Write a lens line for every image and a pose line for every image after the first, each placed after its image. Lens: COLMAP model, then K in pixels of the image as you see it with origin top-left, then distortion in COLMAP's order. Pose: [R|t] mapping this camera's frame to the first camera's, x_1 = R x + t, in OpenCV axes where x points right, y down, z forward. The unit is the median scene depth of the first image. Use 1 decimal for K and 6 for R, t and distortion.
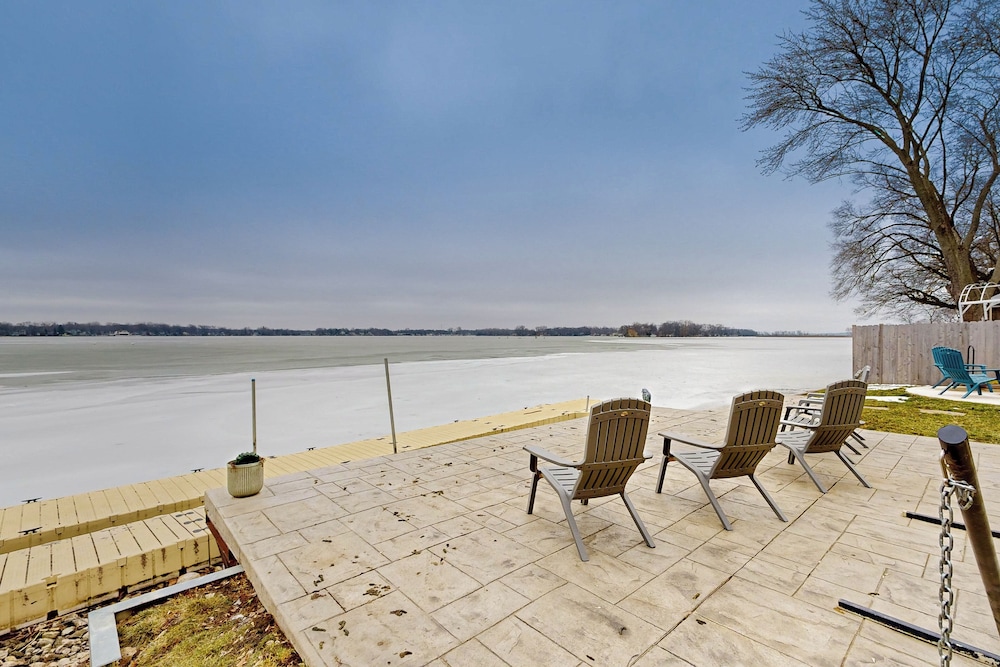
lens RADIAL K [[445.5, 0, 498.0], [0, 445.5, 340.9], [0, 0, 1]] dist [-0.004124, -0.000843]
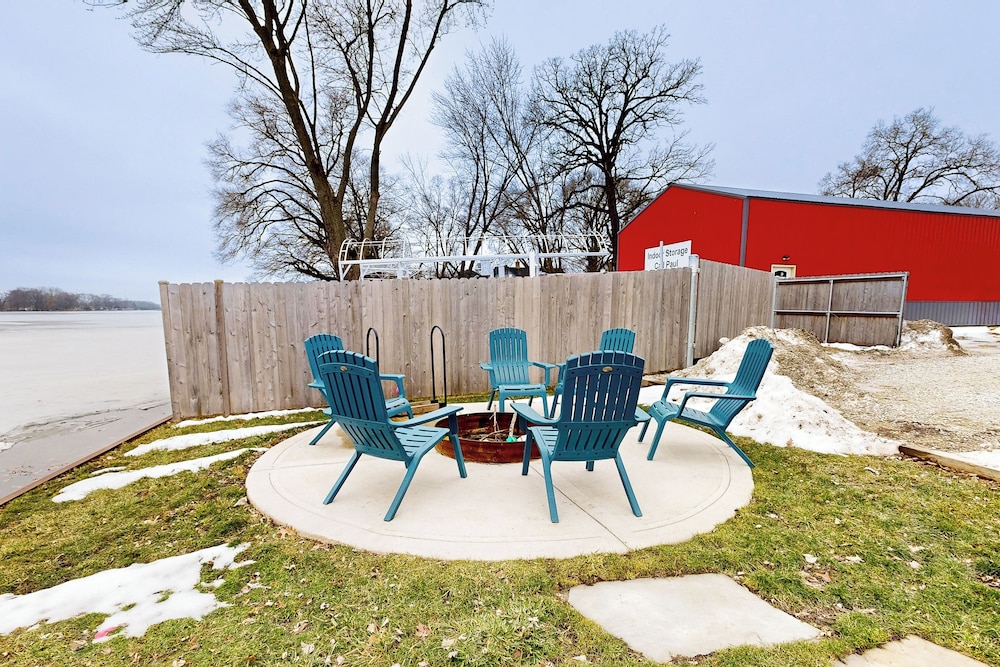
lens RADIAL K [[492.8, 0, 497.0], [0, 492.8, 373.8], [0, 0, 1]] dist [-0.005930, -0.001206]
pose [[0.434380, -0.120874, 0.892582, 0.144259], [0.013594, 0.991722, 0.127684, -0.001330], [-0.900627, -0.043329, 0.432427, 0.143825]]
